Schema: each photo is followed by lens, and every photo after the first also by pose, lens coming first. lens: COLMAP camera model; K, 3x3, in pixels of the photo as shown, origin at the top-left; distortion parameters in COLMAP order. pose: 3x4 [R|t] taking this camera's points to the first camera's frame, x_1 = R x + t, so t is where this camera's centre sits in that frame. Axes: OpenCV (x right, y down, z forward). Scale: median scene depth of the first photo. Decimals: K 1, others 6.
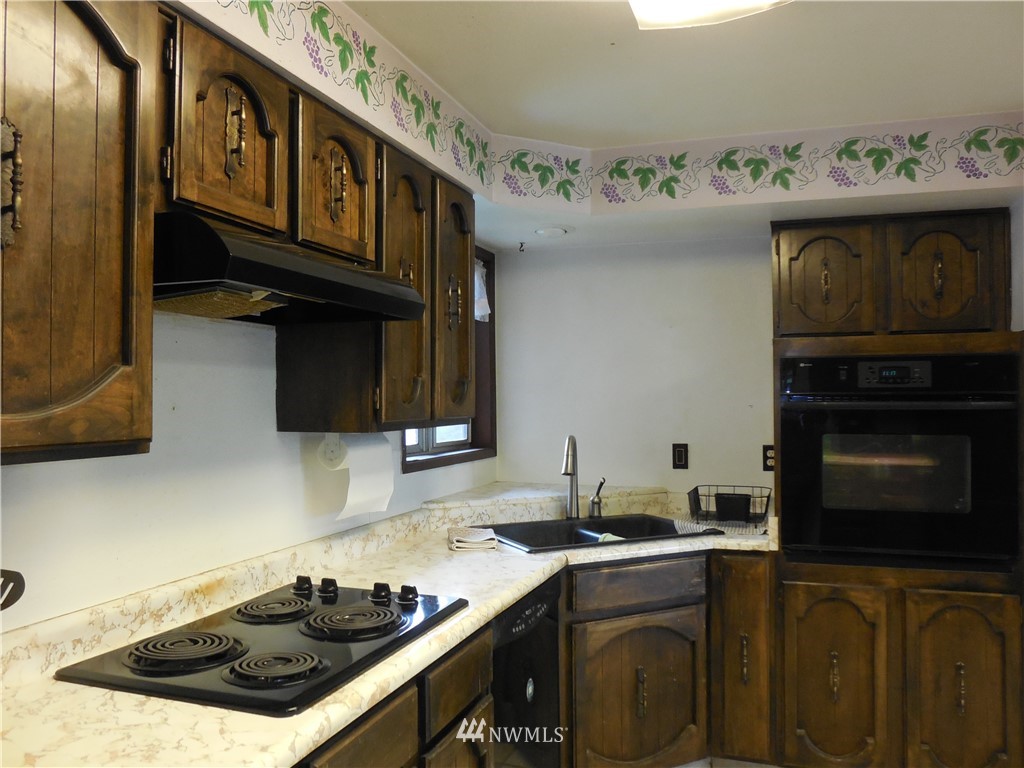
lens RADIAL K [[786.2, 0, 520.6], [0, 786.2, 382.8], [0, 0, 1]] dist [-0.052703, 0.030670]
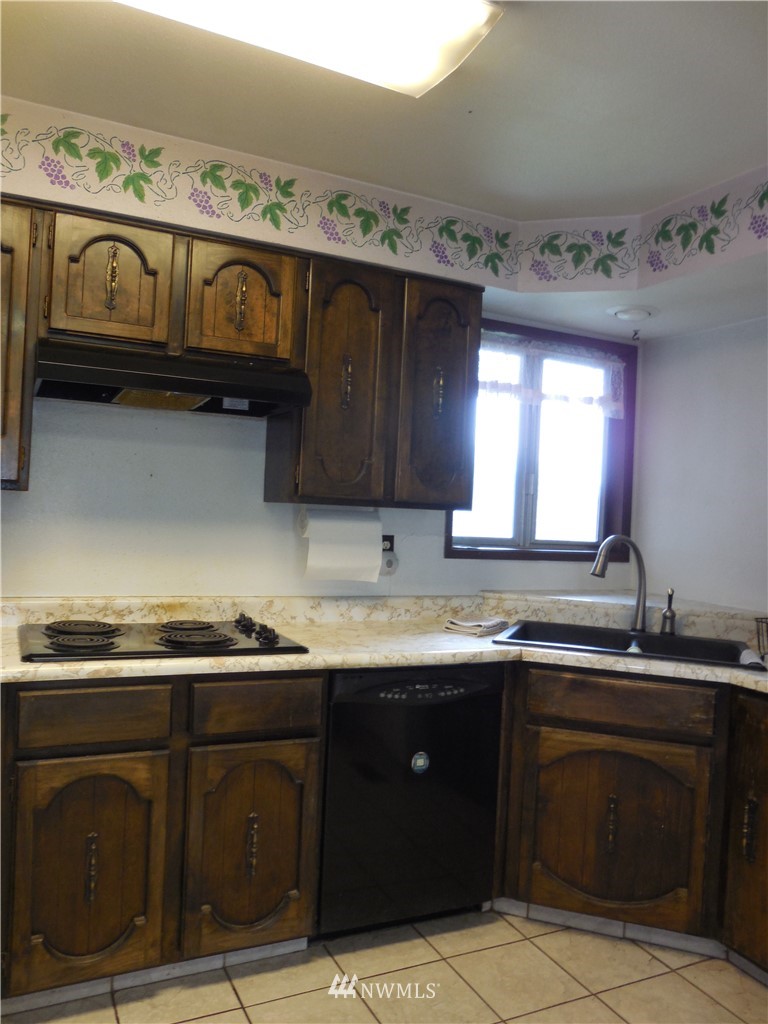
lens RADIAL K [[786.2, 0, 392.8], [0, 786.2, 511.4], [0, 0, 1]] dist [-0.052703, 0.030670]
pose [[0.710814, 0.042638, -0.702087, 0.561568], [-0.038983, 0.999015, 0.021203, 0.032852], [0.702299, 0.012298, 0.711775, 0.188489]]
